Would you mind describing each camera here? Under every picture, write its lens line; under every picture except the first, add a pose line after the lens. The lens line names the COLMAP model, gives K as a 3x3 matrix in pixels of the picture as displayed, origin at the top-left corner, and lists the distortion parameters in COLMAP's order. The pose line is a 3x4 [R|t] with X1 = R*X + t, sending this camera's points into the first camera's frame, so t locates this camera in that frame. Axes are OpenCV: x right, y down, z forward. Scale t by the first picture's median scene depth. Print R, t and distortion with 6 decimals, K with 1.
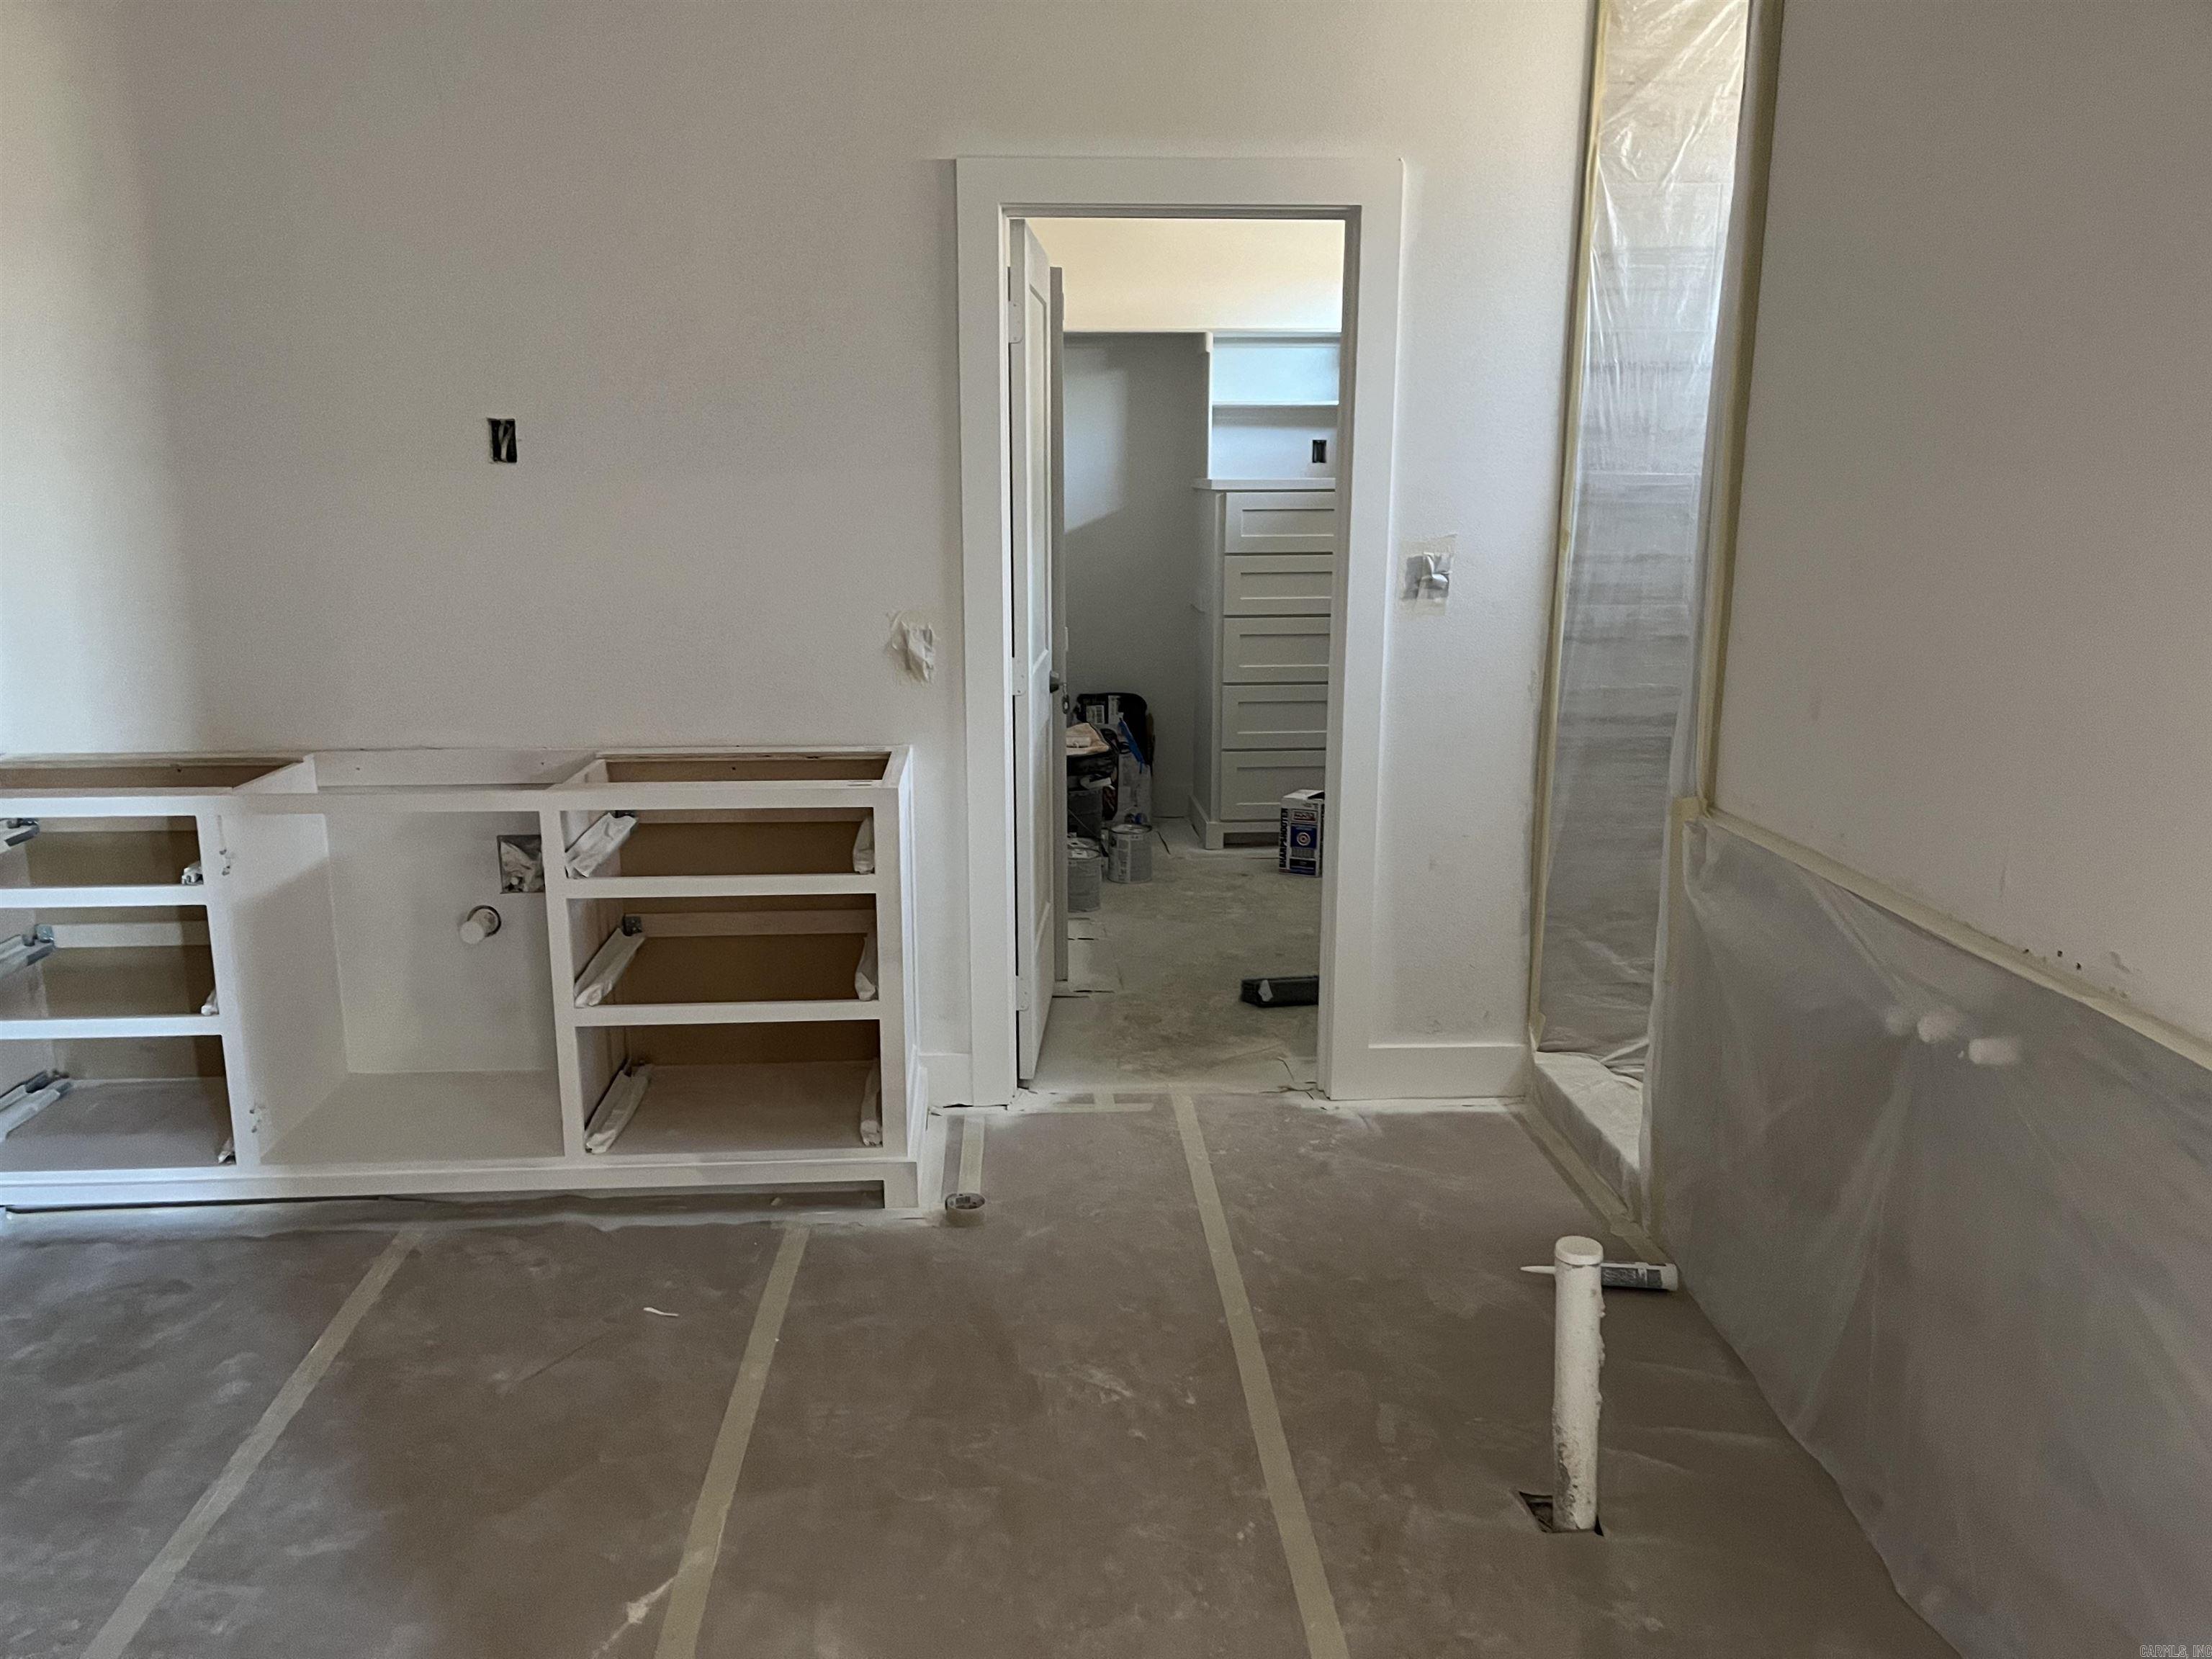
lens RADIAL K [[1639.4, 0, 1106.0], [0, 1639.4, 829.5], [0, 0, 1]] dist [0.002637, 0.000322]
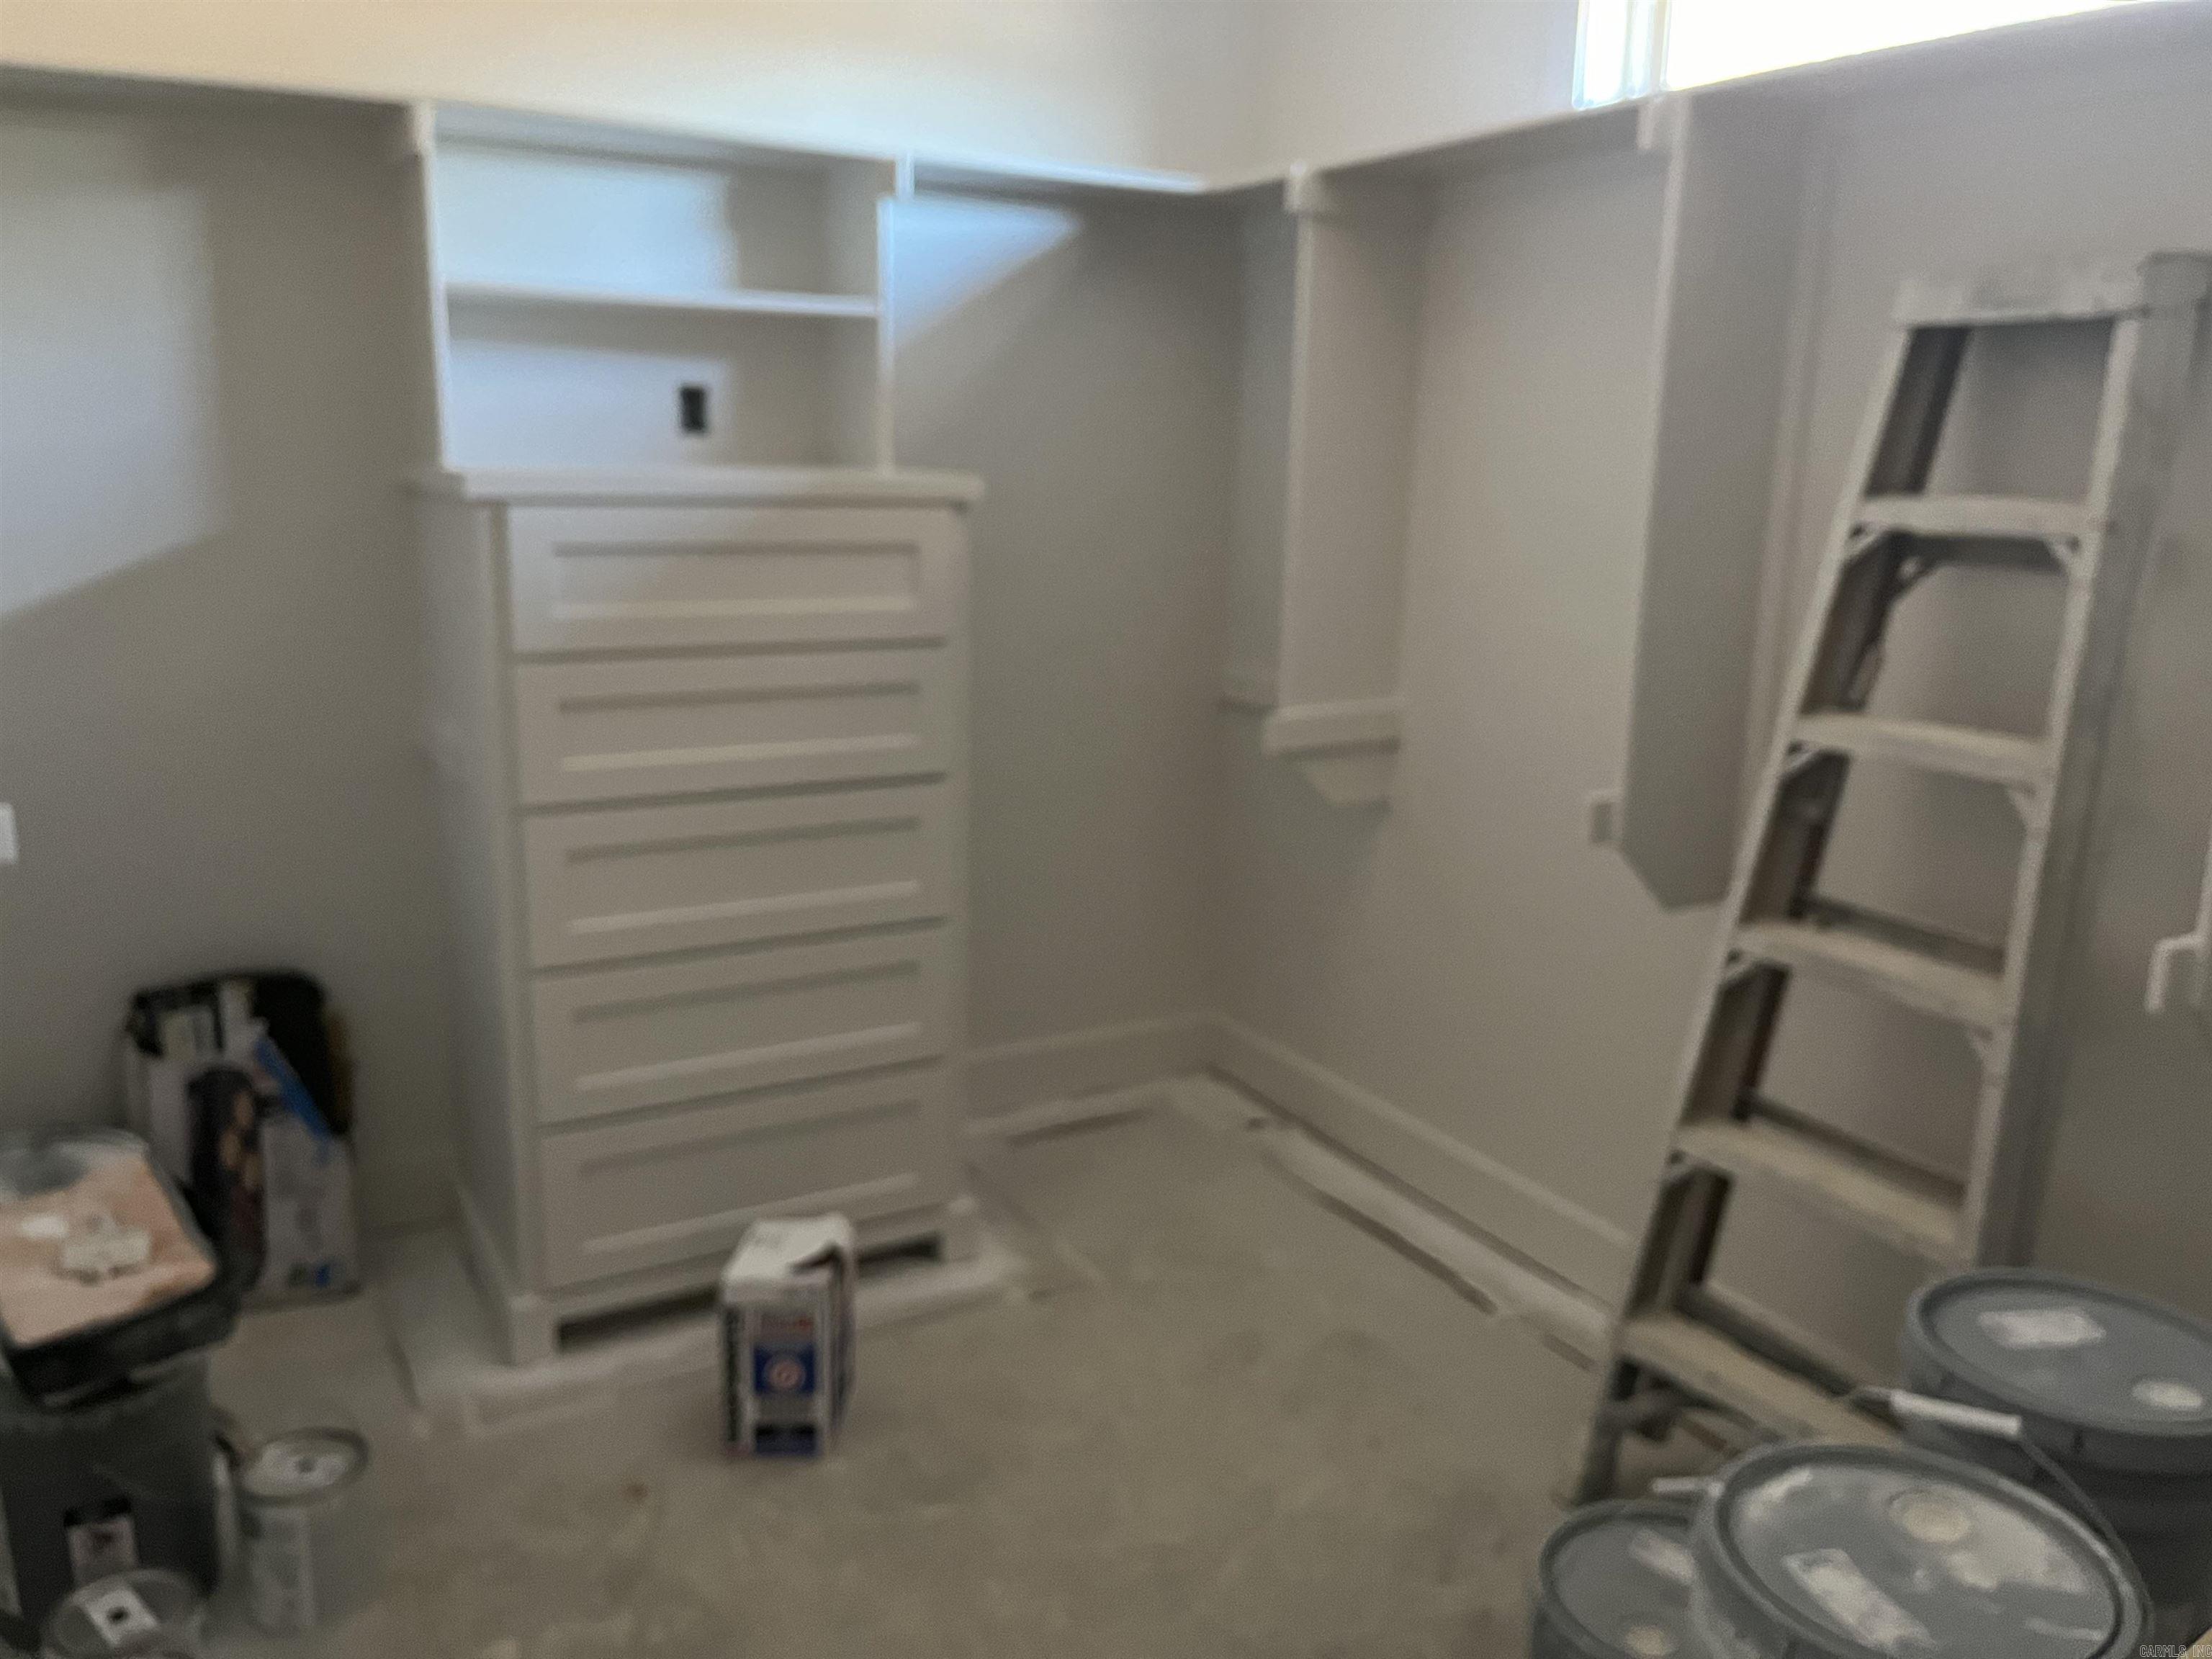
lens RADIAL K [[1690.5, 0, 1104.4], [0, 1690.5, 795.3], [0, 0, 1]] dist [0.035166, -0.000687]
pose [[0.894945, -0.072035, 0.440322, 0.015773], [0.072058, 0.997261, 0.016693, -0.127080], [-0.440319, 0.016789, 0.897685, 0.544653]]
